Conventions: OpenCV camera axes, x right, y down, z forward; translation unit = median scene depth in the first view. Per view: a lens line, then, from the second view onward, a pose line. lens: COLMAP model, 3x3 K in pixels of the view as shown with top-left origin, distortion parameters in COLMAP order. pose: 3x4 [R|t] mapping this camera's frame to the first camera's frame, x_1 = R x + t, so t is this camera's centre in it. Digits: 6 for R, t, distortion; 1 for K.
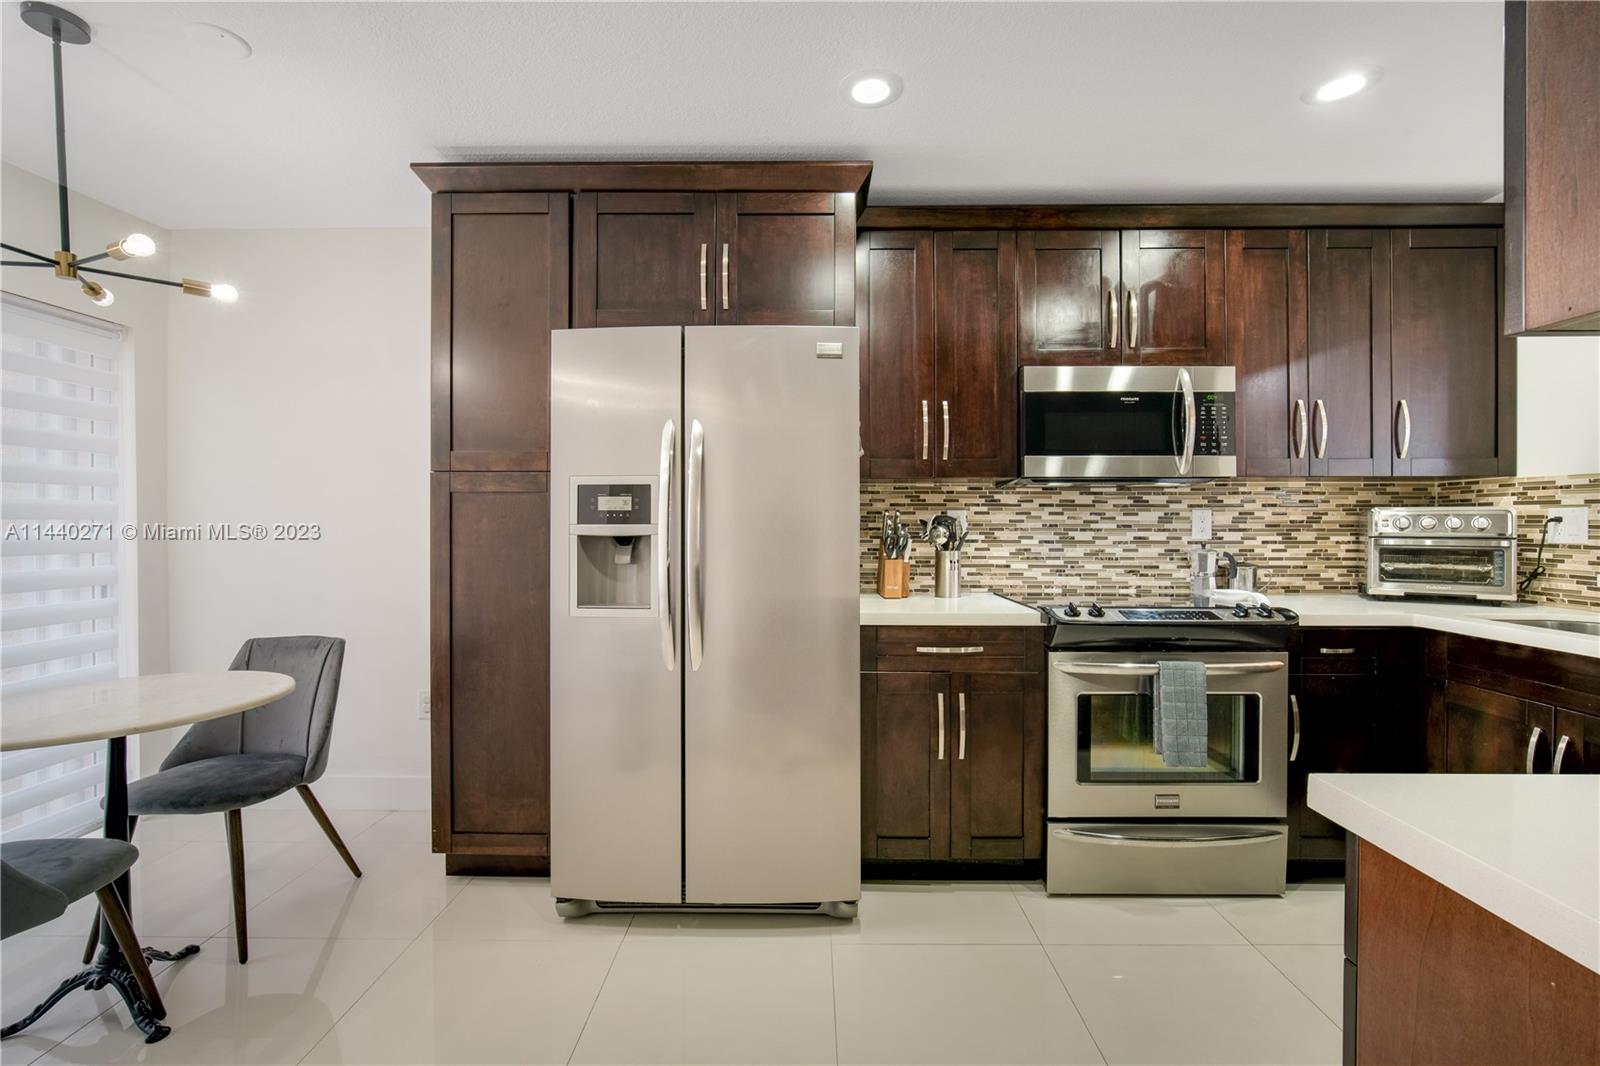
lens RADIAL K [[710.9, 0, 802.7], [0, 710.9, 522.8], [0, 0, 1]] dist [-0.000692, -0.000079]
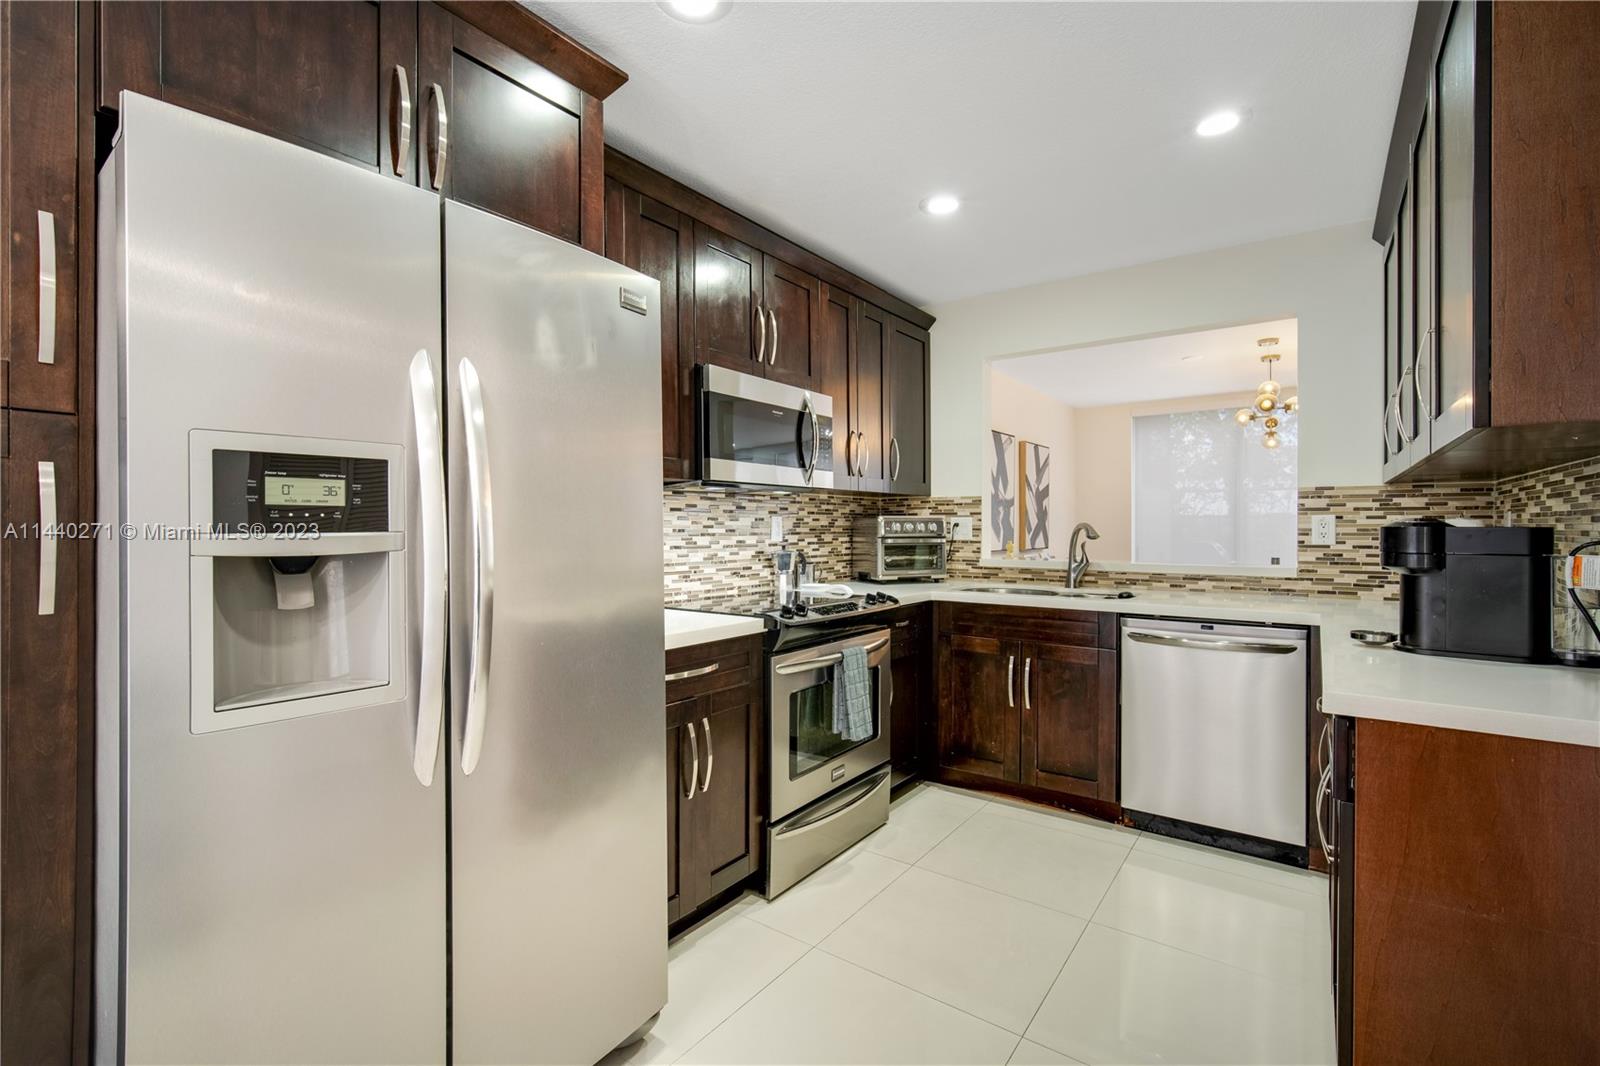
lens RADIAL K [[710.9, 0, 802.7], [0, 710.9, 522.8], [0, 0, 1]] dist [-0.000692, -0.000079]
pose [[0.583423, 0.002977, 0.812163, -0.348483], [0.003915, 0.999971, -0.006478, 0.000093], [-0.812159, 0.006959, 0.583395, 0.300576]]
